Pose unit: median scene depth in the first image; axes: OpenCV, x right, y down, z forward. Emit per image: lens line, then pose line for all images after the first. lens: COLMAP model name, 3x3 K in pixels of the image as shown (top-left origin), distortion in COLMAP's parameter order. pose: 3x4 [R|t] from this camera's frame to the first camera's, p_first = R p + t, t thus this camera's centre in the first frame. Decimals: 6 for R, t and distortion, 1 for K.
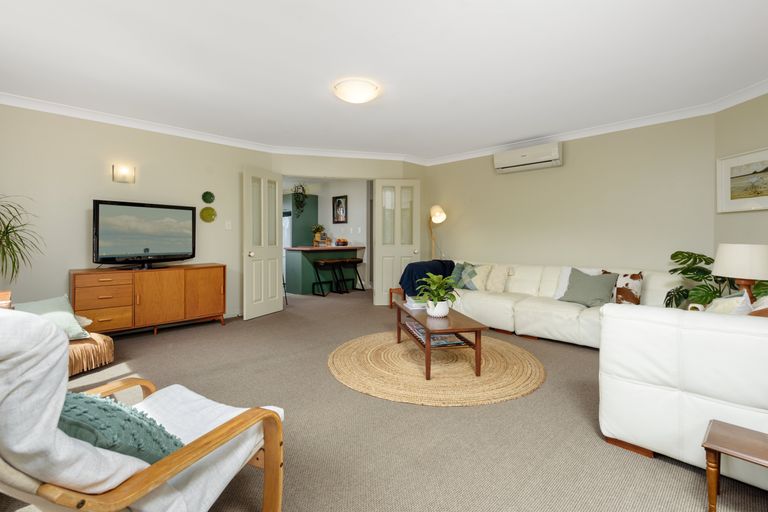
lens RADIAL K [[349.6, 0, 409.4], [0, 349.6, 249.9], [0, 0, 1]] dist [-0.000967, -0.000254]
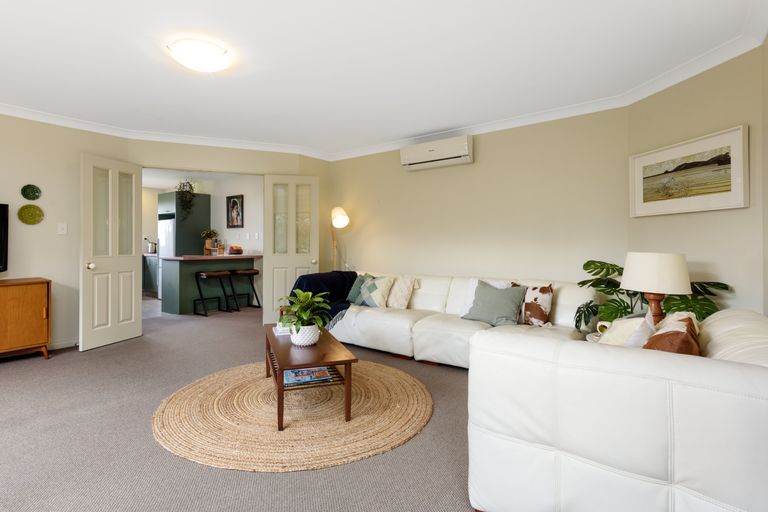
lens RADIAL K [[386.2, 0, 384.0], [0, 386.2, 256.0], [0, 0, 1]] dist [0.002758, -0.000300]
pose [[0.992320, -0.002728, 0.123668, 0.117577], [0.003566, 0.999972, -0.006550, -0.002715], [-0.123647, 0.006941, 0.992302, 0.085833]]
